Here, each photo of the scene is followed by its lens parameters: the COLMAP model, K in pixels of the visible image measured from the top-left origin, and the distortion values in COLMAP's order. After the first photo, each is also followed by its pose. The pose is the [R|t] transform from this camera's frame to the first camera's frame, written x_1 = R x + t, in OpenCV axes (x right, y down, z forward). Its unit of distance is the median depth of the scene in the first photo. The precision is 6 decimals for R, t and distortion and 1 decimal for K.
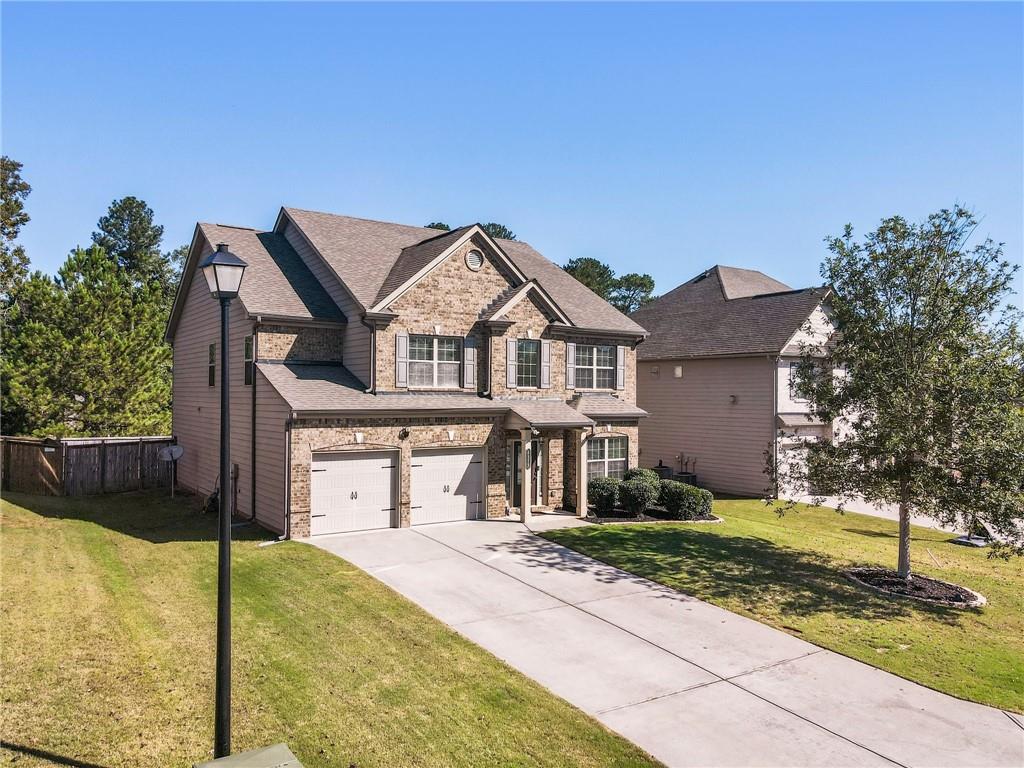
lens RADIAL K [[750.9, 0, 510.1], [0, 750.9, 384.9], [0, 0, 1]] dist [0.012407, 0.008363]
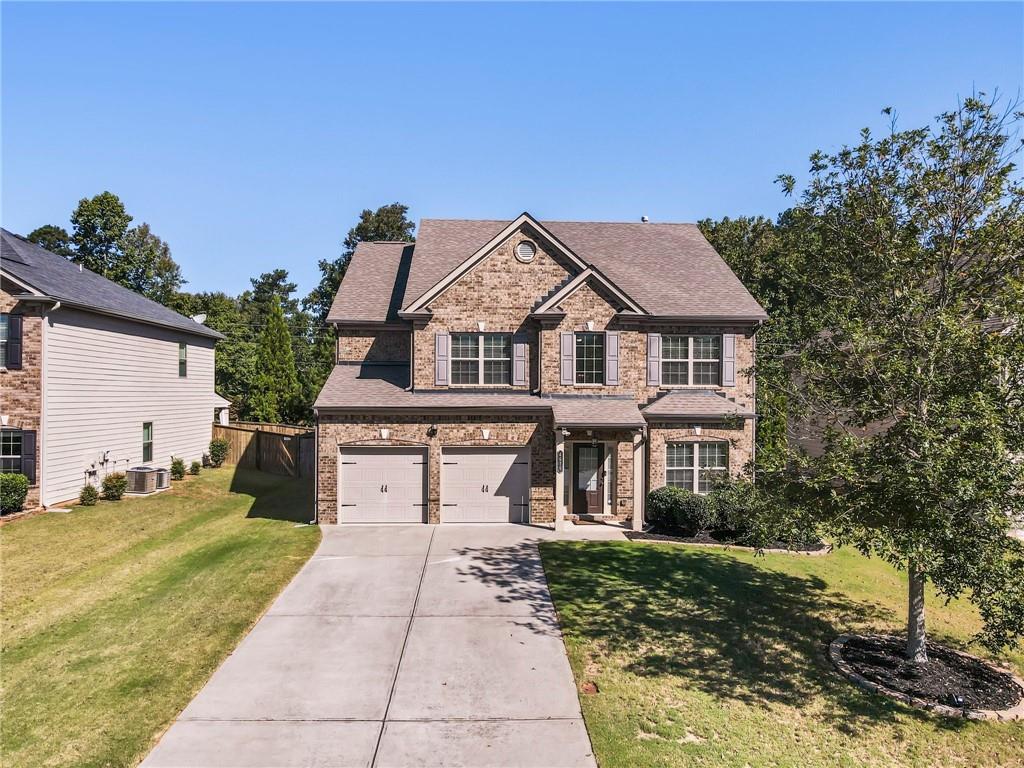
lens RADIAL K [[750.9, 0, 510.0], [0, 750.9, 387.5], [0, 0, 1]] dist [0.012407, 0.008363]
pose [[0.850368, -0.008492, -0.526121, 0.468584], [0.009400, 0.999955, -0.000947, 0.008001], [0.526105, -0.004140, 0.850409, 0.190066]]
